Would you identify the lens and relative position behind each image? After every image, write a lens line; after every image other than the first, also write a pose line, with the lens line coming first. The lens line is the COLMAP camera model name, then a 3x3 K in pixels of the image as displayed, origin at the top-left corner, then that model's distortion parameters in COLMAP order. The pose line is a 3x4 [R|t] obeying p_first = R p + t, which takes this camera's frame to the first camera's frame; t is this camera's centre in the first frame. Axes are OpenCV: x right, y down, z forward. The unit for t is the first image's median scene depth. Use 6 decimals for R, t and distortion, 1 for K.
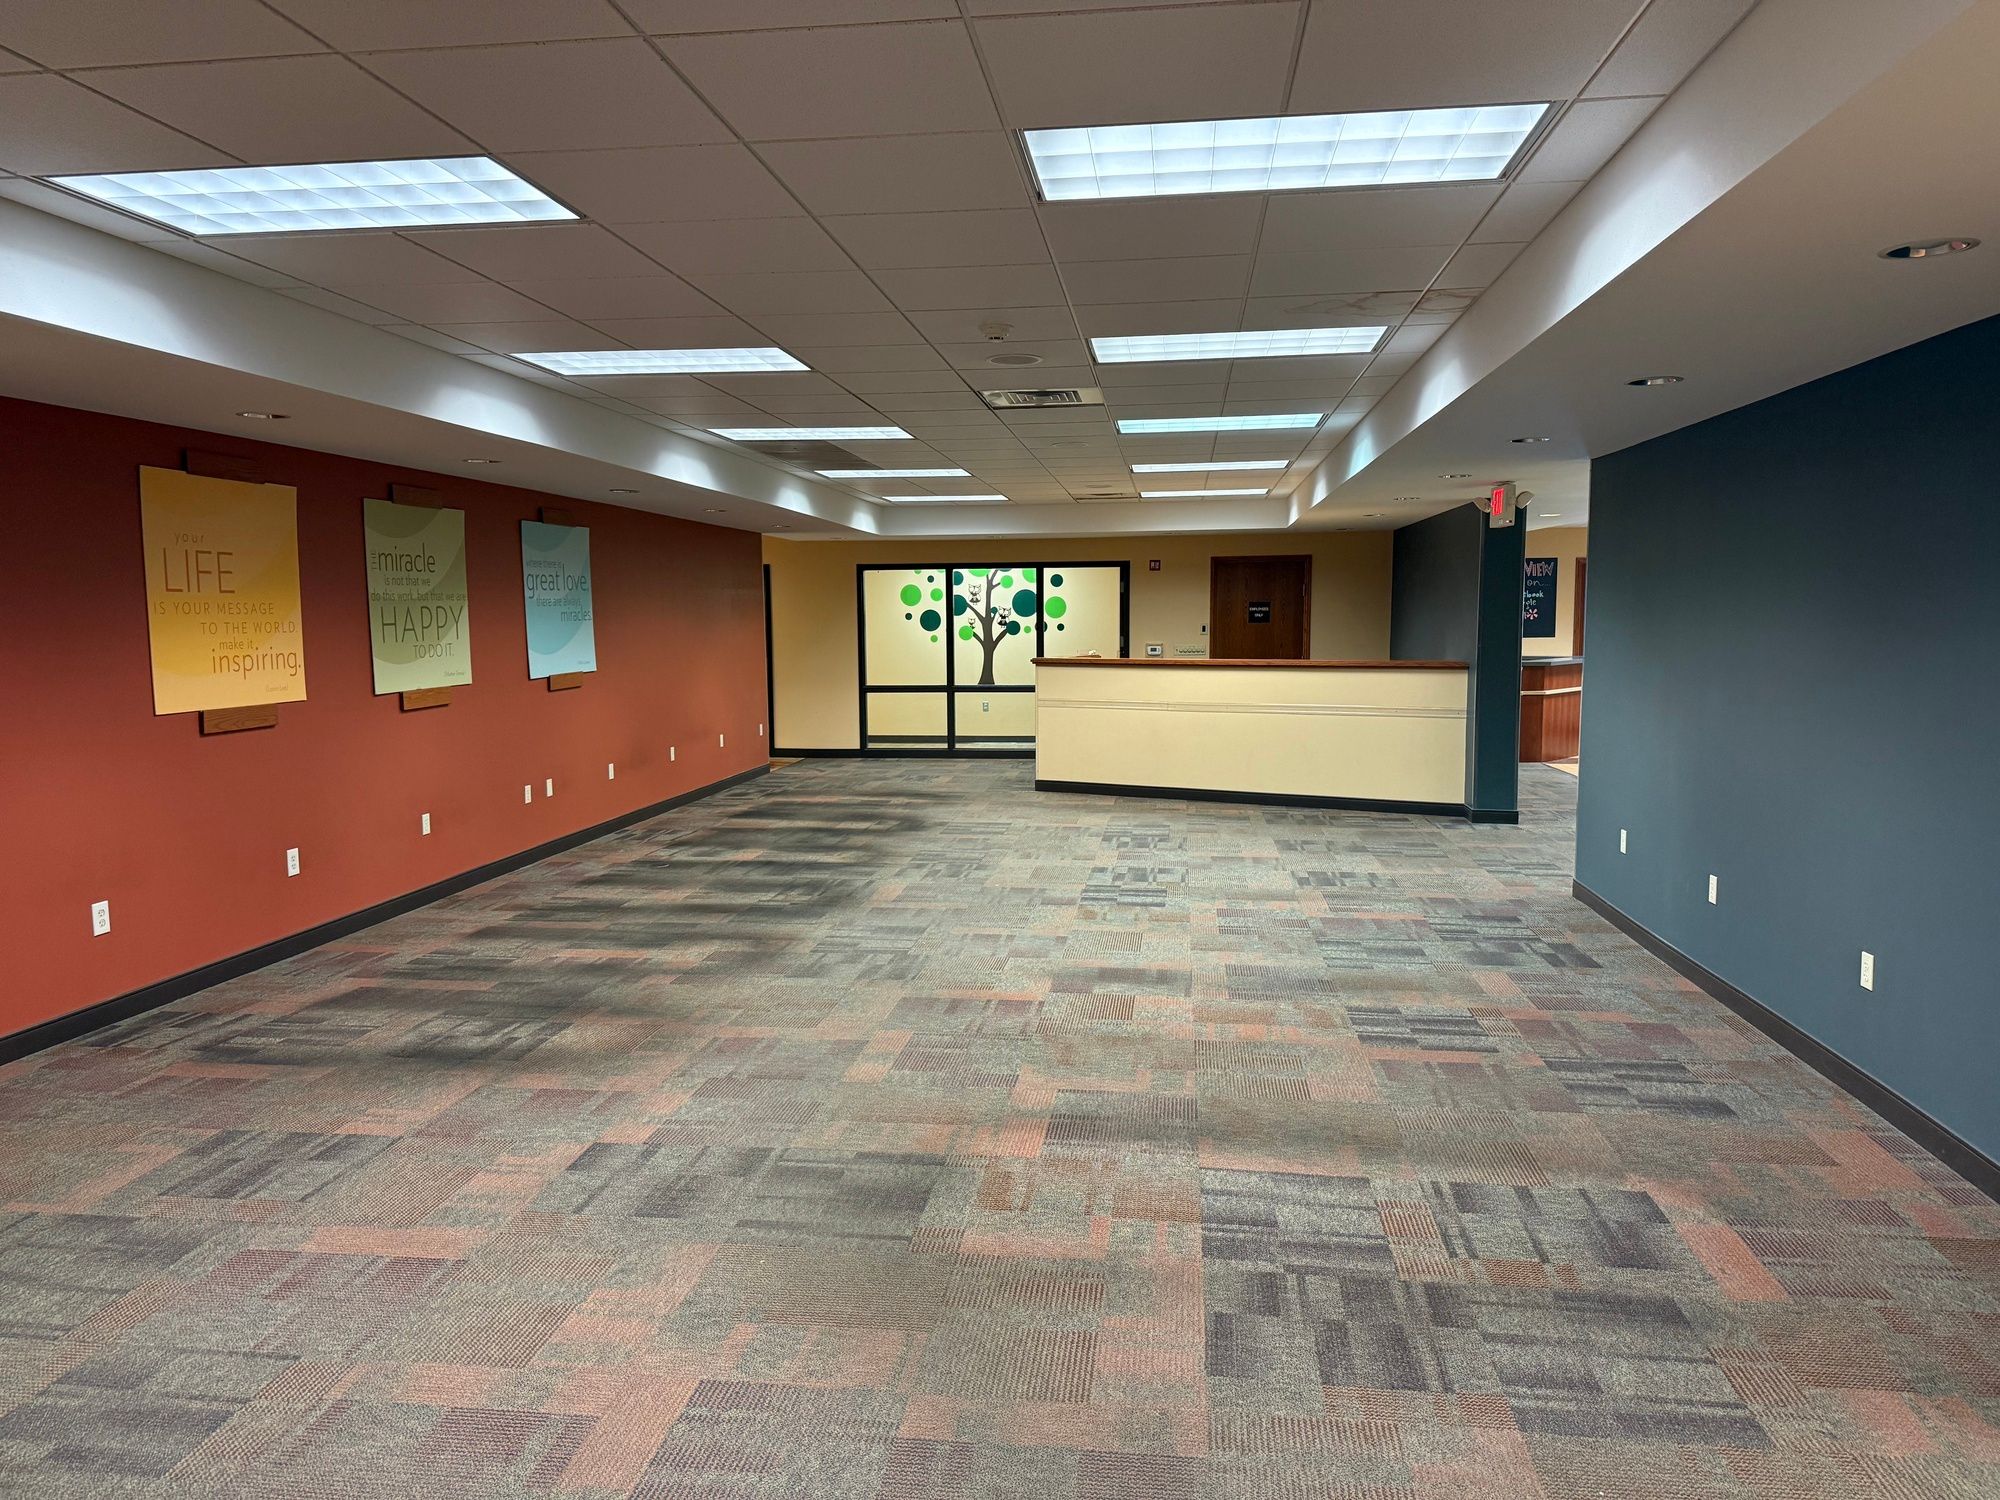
lens RADIAL K [[1400.0, 0, 1000.0], [0, 1400.0, 750.0], [0, 0, 1]] dist [0.105068, -0.133636]
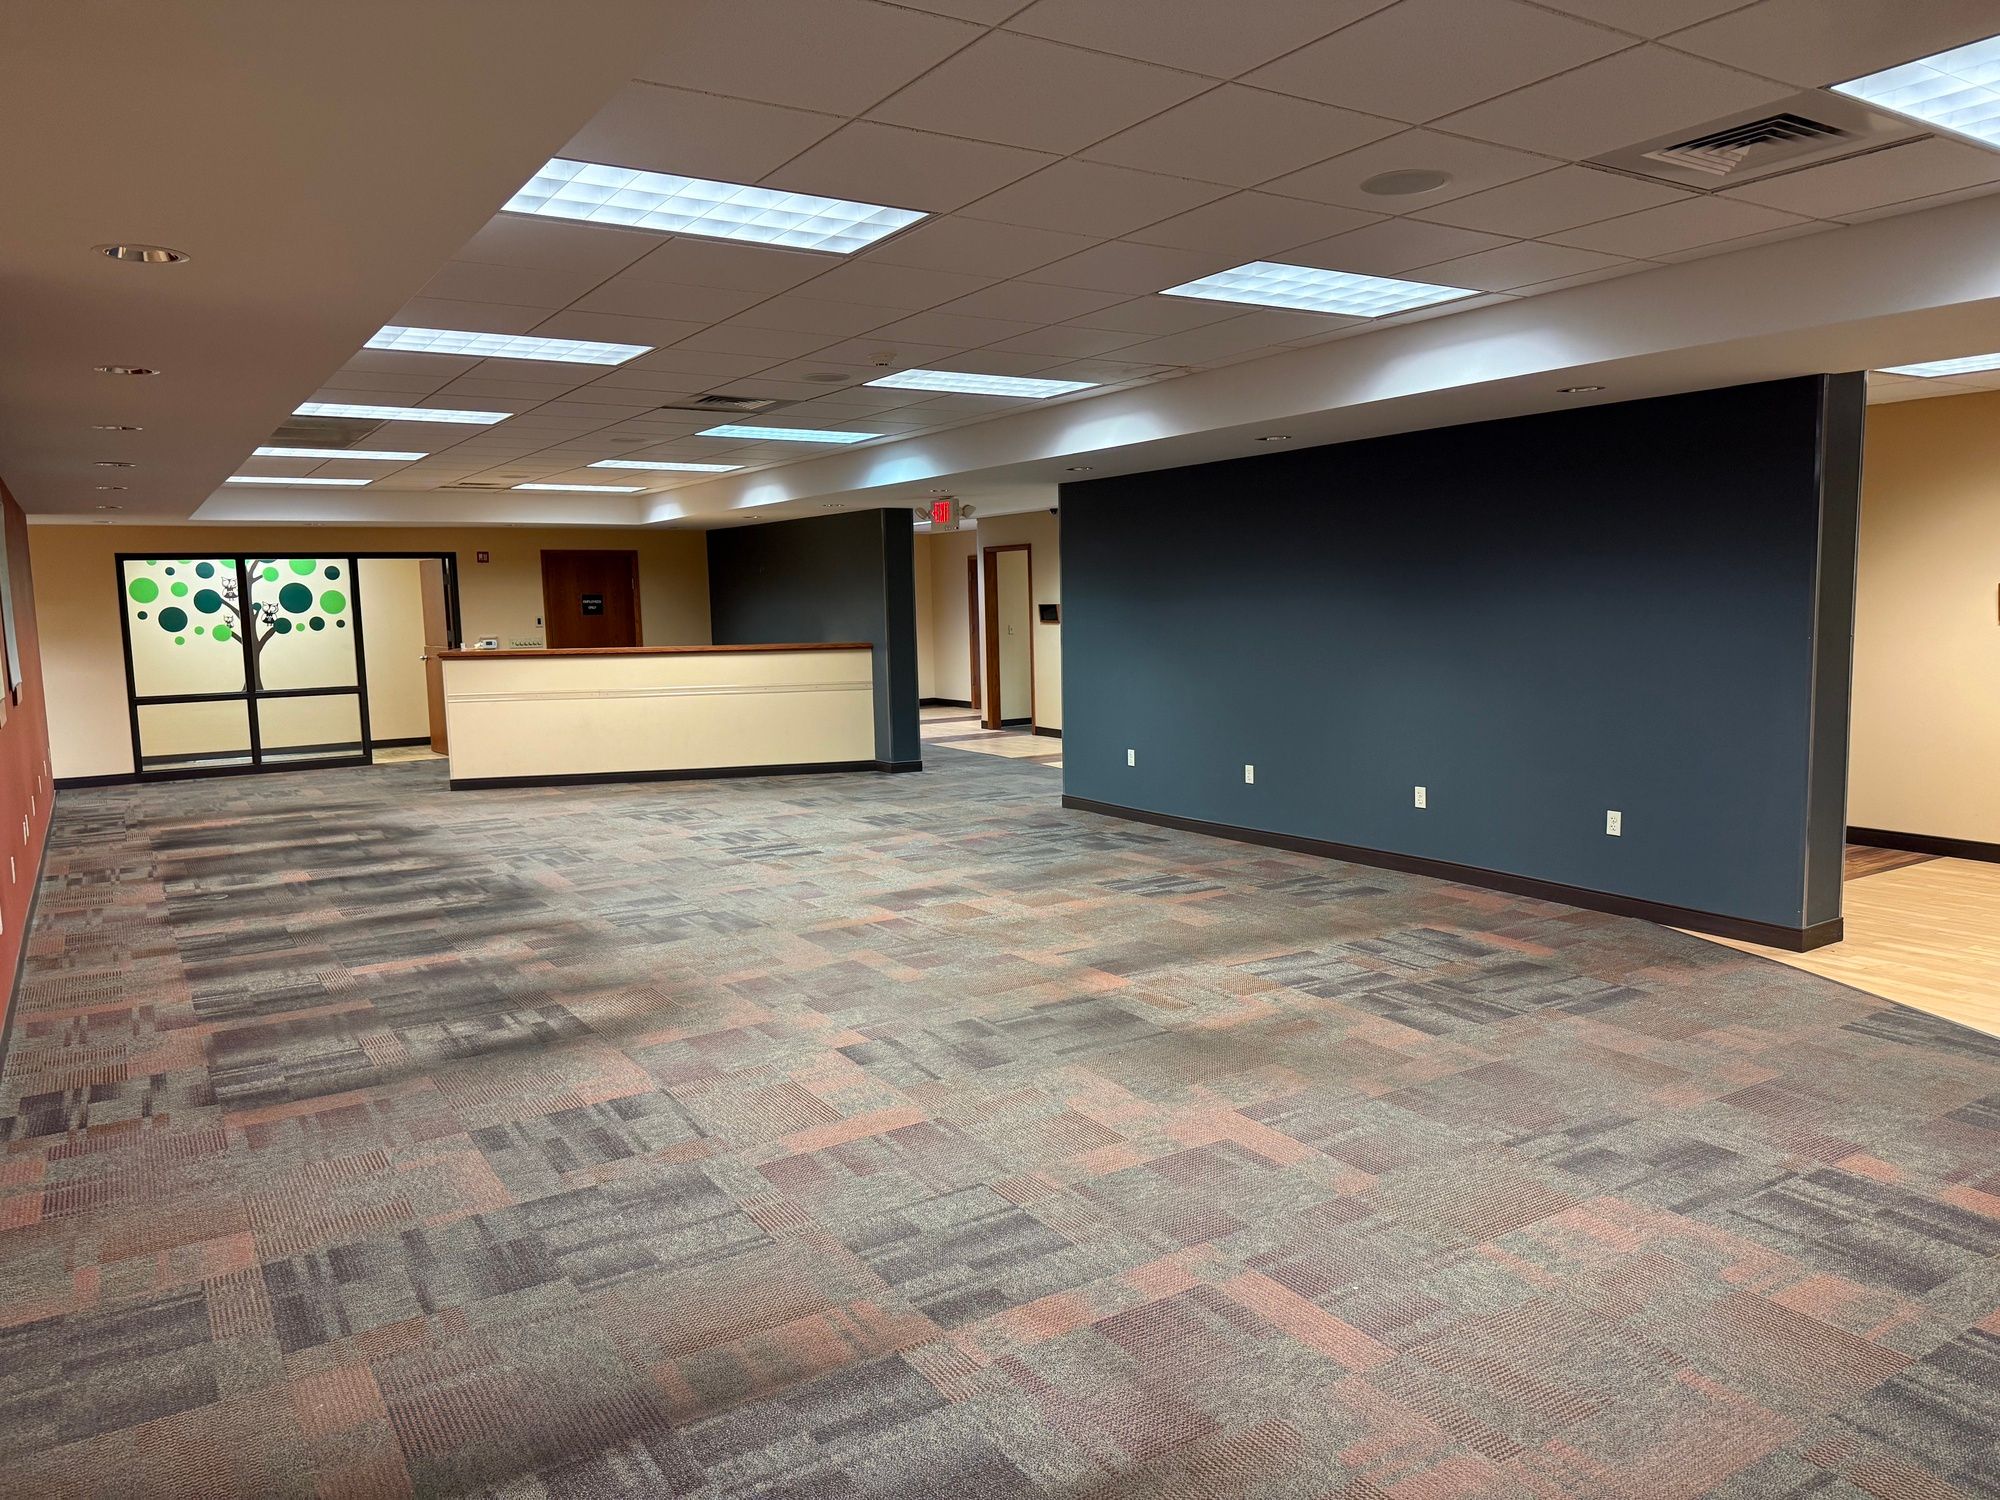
lens RADIAL K [[1400.0, 0, 1000.0], [0, 1400.0, 750.0], [0, 0, 1]] dist [0.105068, -0.133636]
pose [[0.766794, -0.081257, 0.636729, -0.662917], [0.081620, 0.996246, 0.028845, 0.009193], [-0.636683, 0.029852, 0.770548, 0.020188]]
